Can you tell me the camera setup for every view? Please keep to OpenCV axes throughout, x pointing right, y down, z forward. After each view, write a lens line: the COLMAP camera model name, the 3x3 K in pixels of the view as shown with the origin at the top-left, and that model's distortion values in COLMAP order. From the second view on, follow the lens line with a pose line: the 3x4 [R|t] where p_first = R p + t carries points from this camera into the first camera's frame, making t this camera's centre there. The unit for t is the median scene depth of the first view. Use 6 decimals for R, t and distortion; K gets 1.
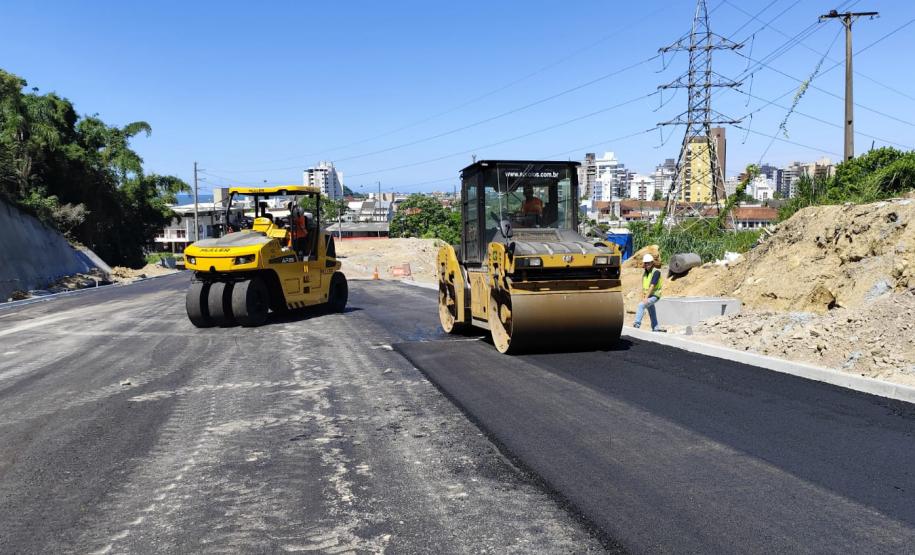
lens RADIAL K [[735.3, 0, 457.5], [0, 735.3, 277.5], [0, 0, 1]] dist [0.064526, -0.110842]
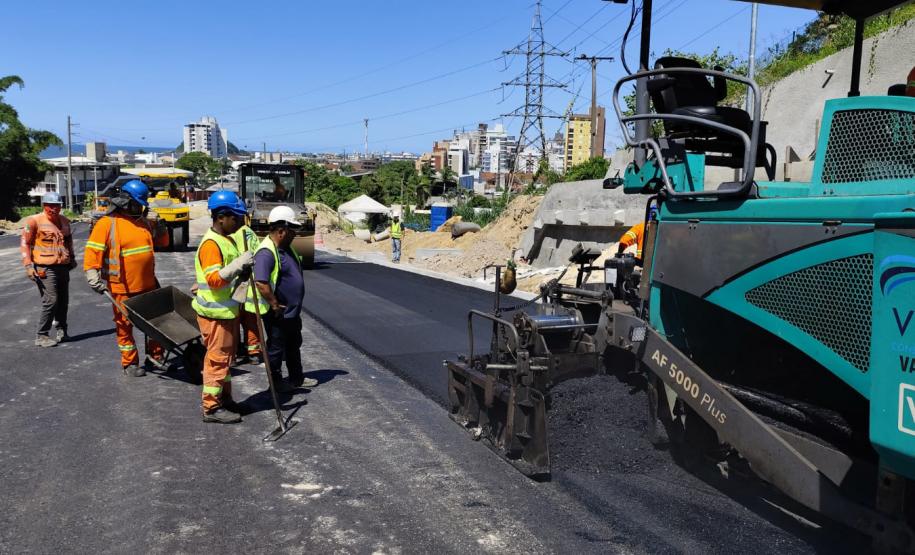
lens RADIAL K [[808.4, 0, 476.7], [0, 808.4, 246.2], [0, 0, 1]] dist [0.110002, -0.000581]
pose [[0.989408, 0.030157, 0.141995, 0.027628], [-0.030030, 0.999544, -0.003035, 0.004568], [-0.142021, -0.001262, 0.989863, -0.146204]]
